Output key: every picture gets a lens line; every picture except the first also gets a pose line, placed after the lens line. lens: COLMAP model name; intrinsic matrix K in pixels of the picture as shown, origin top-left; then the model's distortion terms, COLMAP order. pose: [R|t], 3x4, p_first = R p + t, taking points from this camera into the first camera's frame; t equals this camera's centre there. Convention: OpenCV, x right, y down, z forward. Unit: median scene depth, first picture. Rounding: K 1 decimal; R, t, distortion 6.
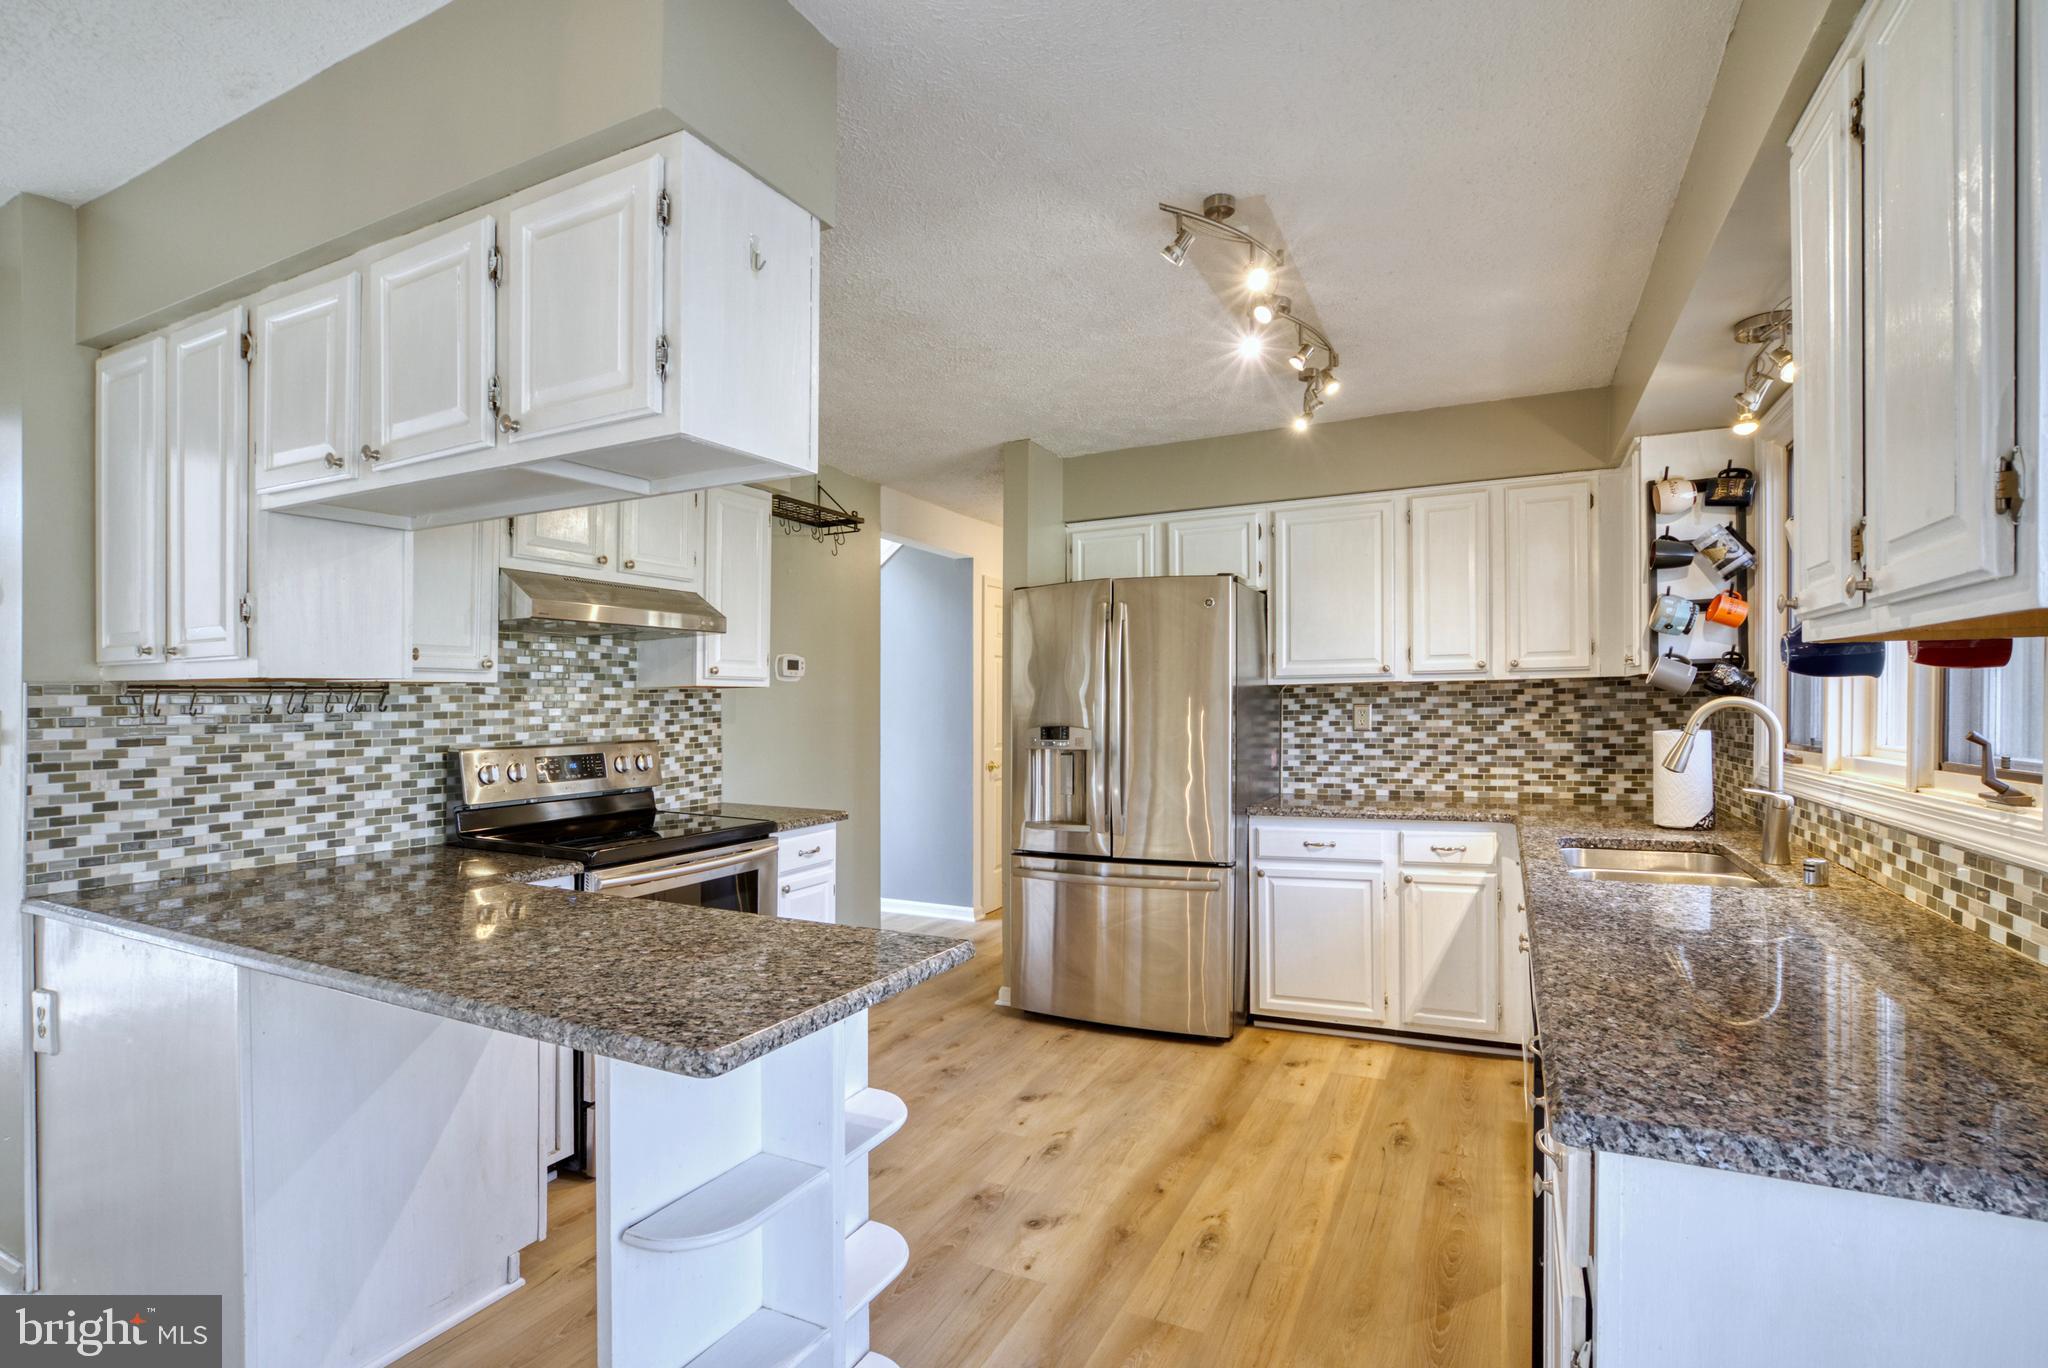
lens RADIAL K [[974.1, 0, 1002.7], [0, 974.1, 684.6], [0, 0, 1]] dist [-0.038554, 0.012494]
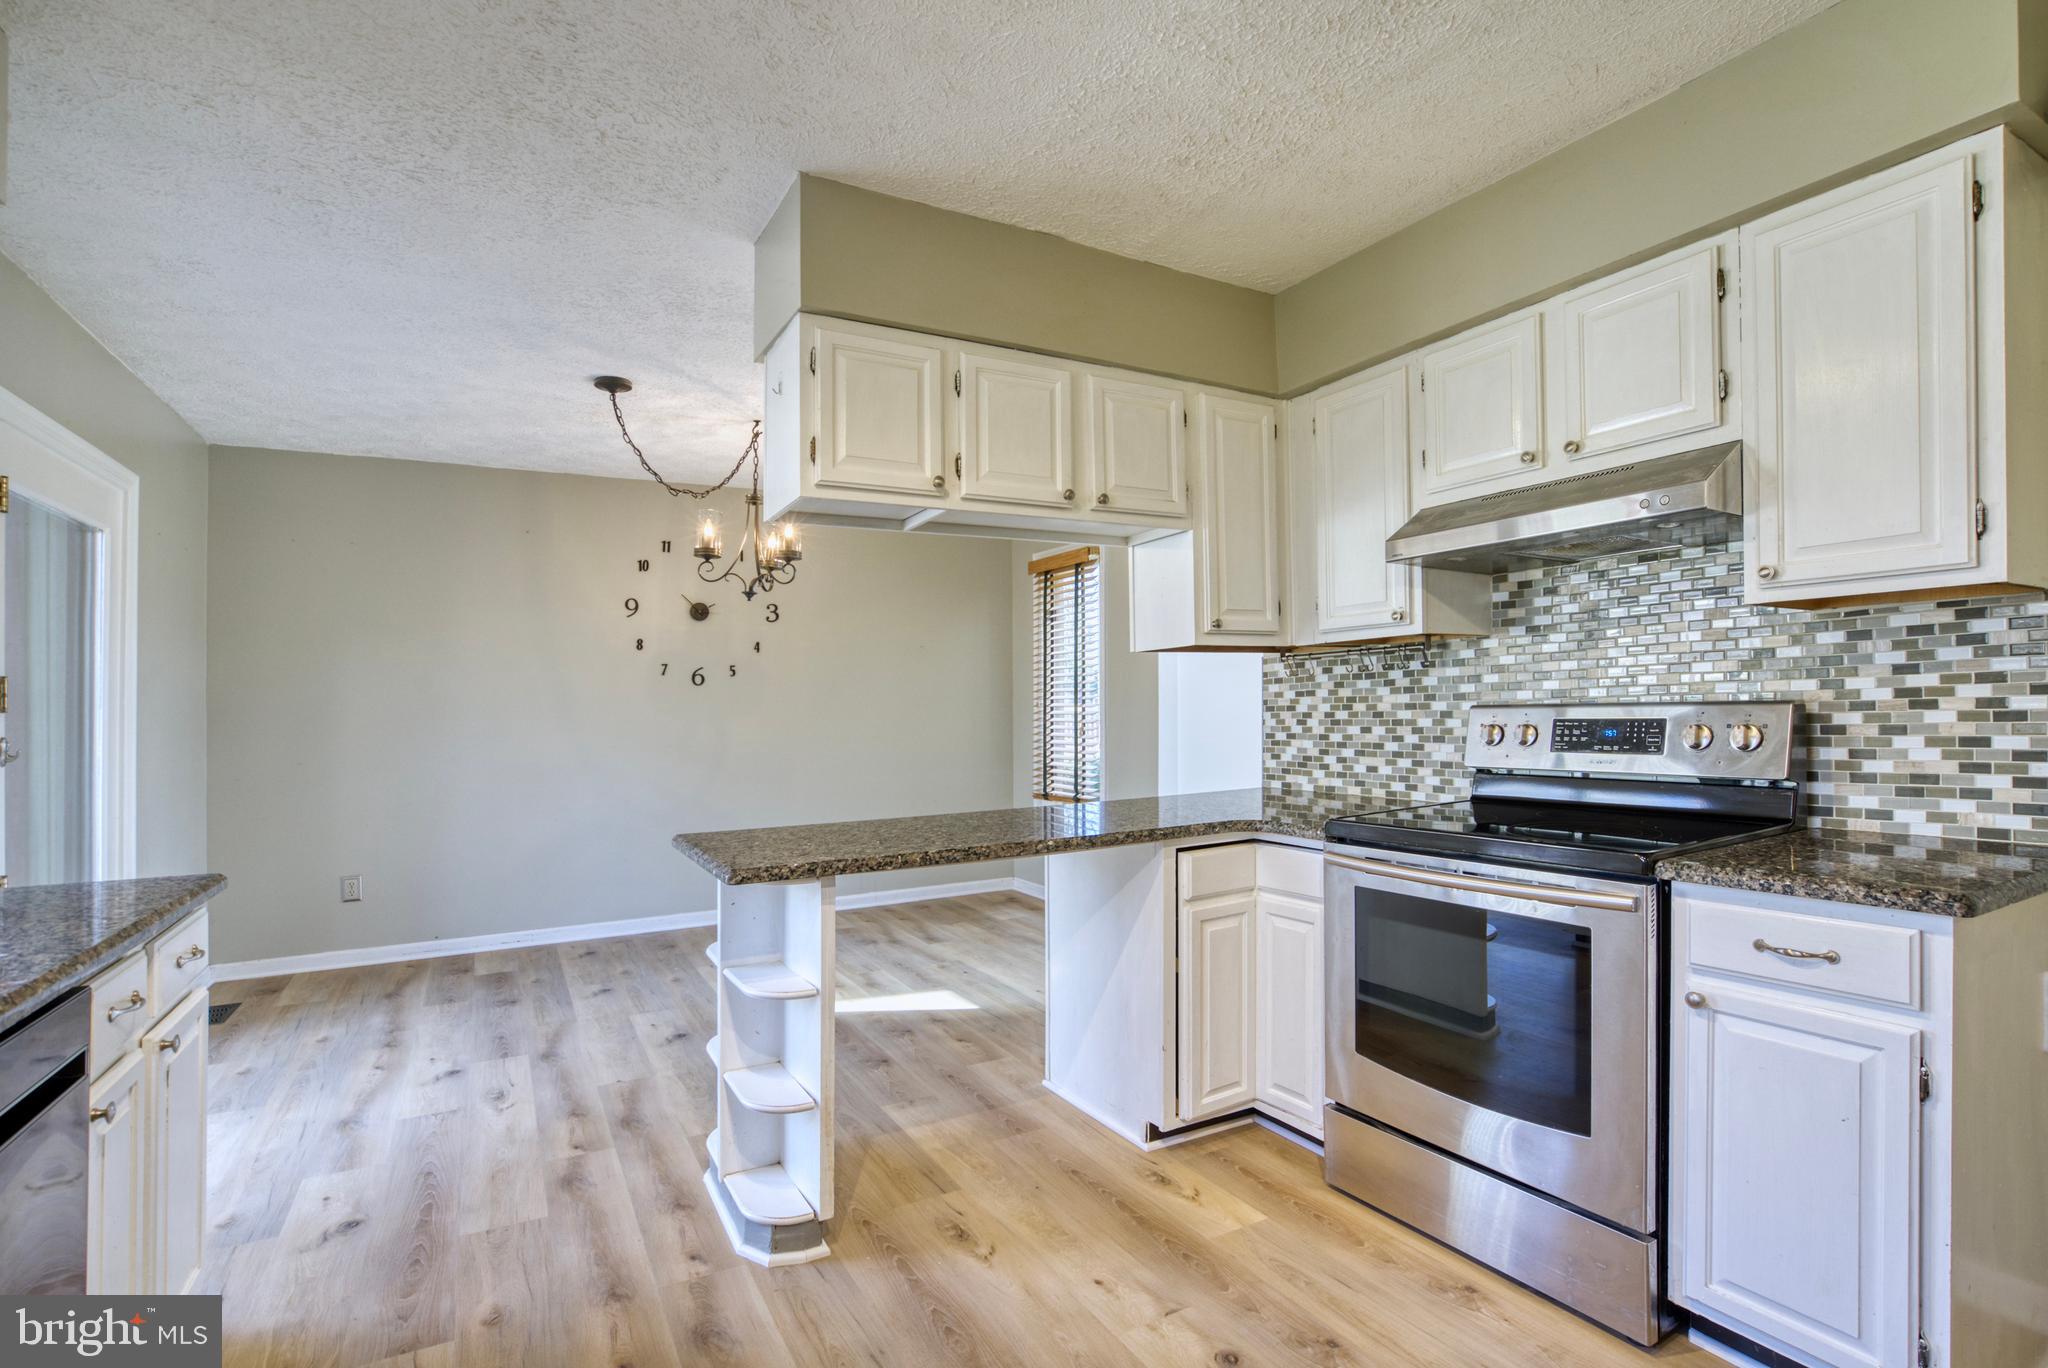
lens RADIAL K [[974.1, 0, 1060.8], [0, 974.1, 653.2], [0, 0, 1]] dist [-0.038554, 0.012494]
pose [[-0.535087, -0.028599, -0.844313, 0.412772], [0.039941, 0.997453, -0.059099, 0.053277], [0.843852, -0.065346, -0.532582, 1.107430]]
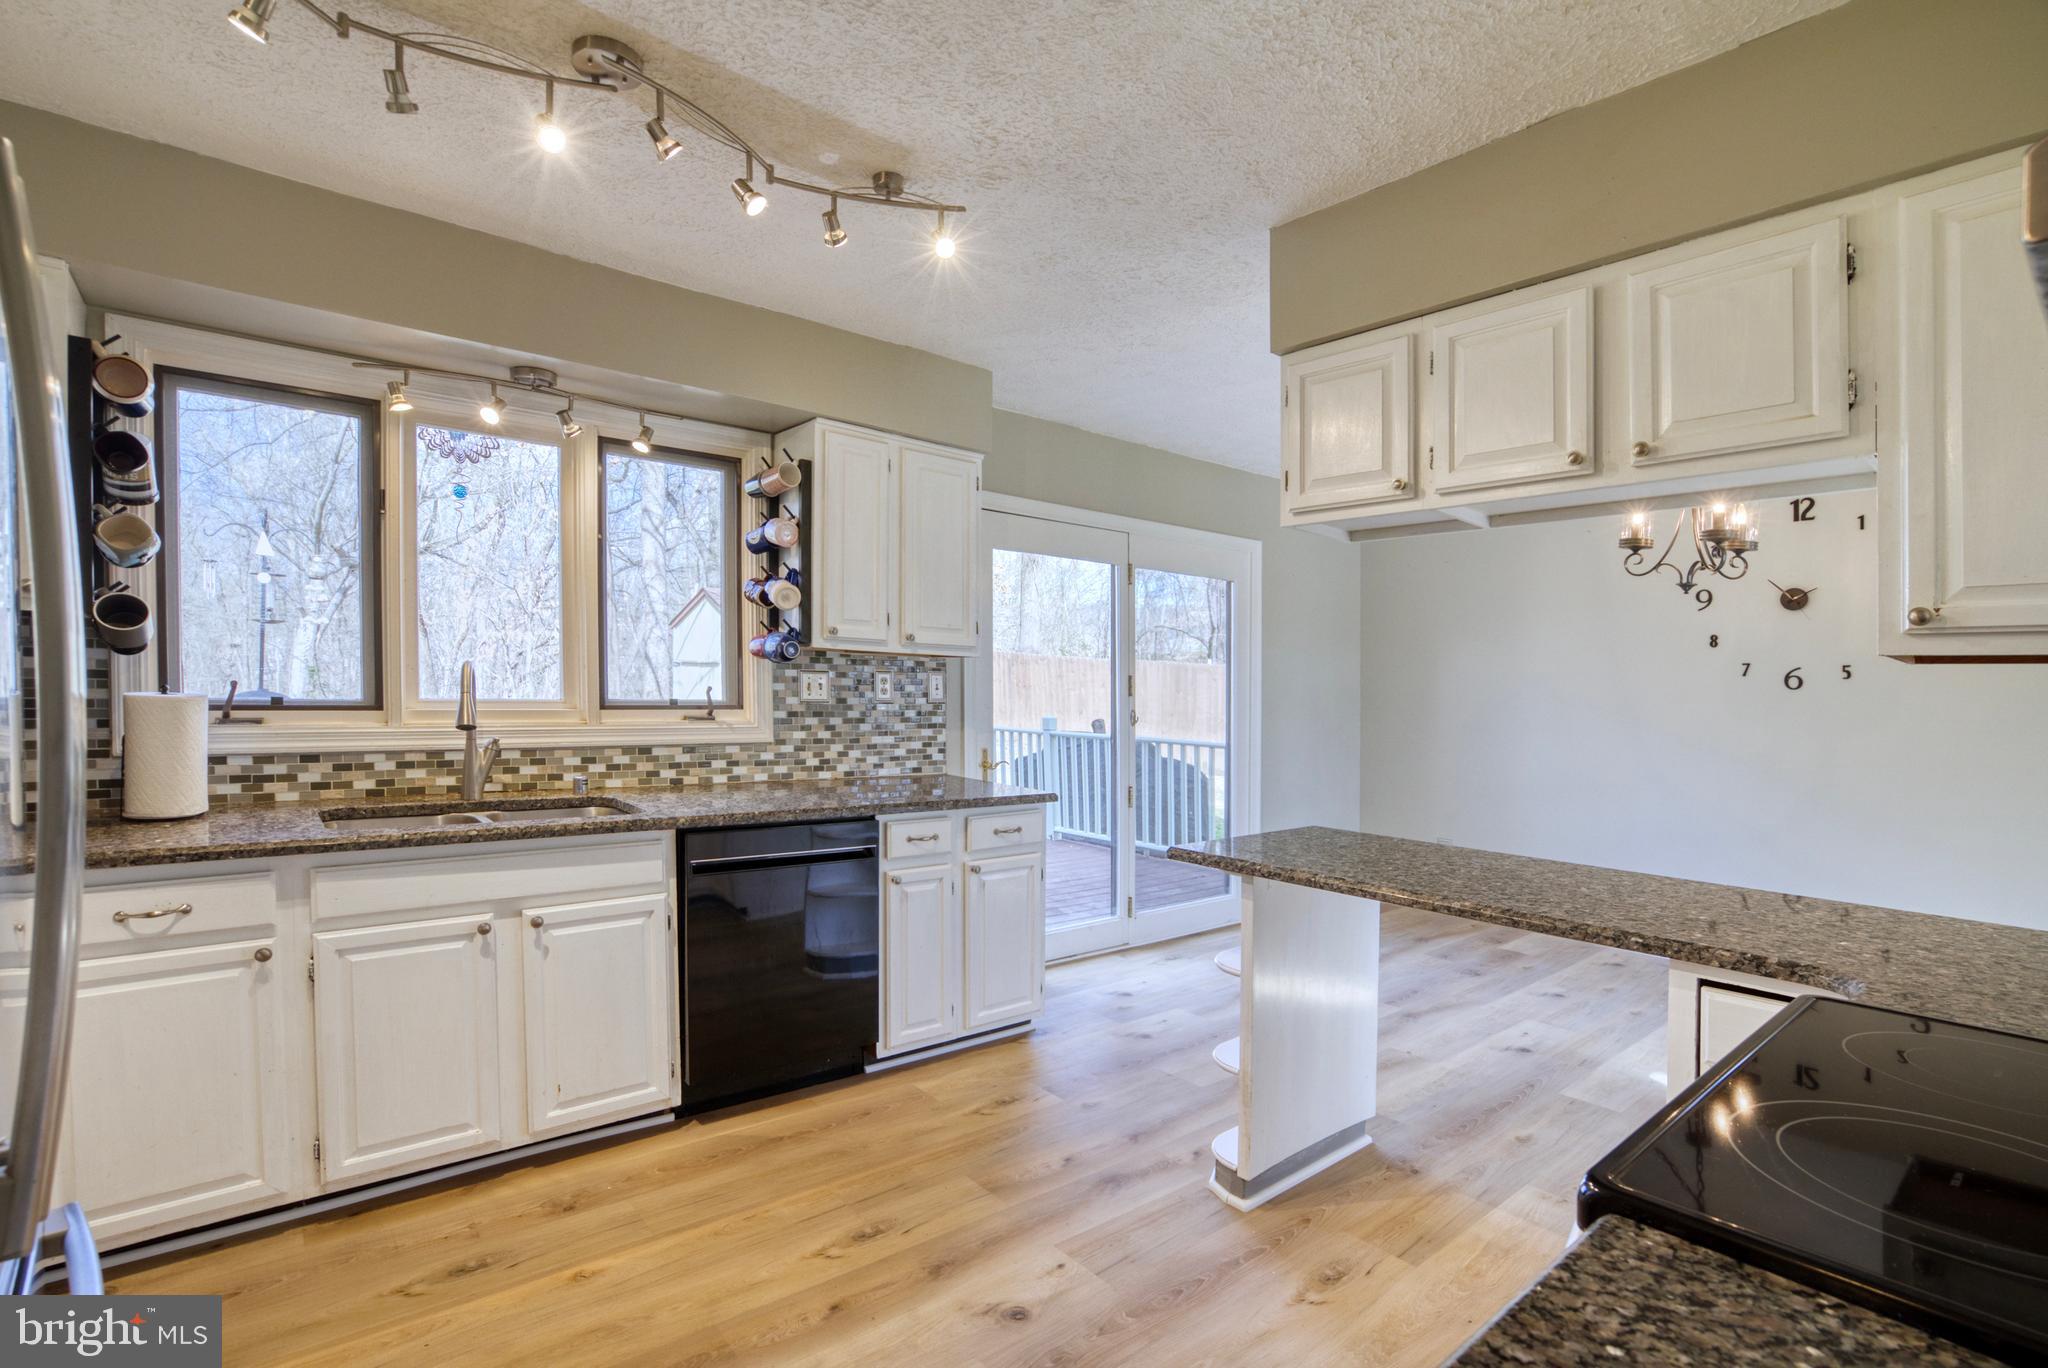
lens RADIAL K [[974.1, 0, 991.8], [0, 974.1, 650.9], [0, 0, 1]] dist [-0.038554, 0.012494]
pose [[-0.912776, -0.005095, 0.408429, -0.213040], [-0.029416, 0.998146, -0.053288, 0.034918], [-0.407400, -0.060655, -0.911233, 1.382419]]
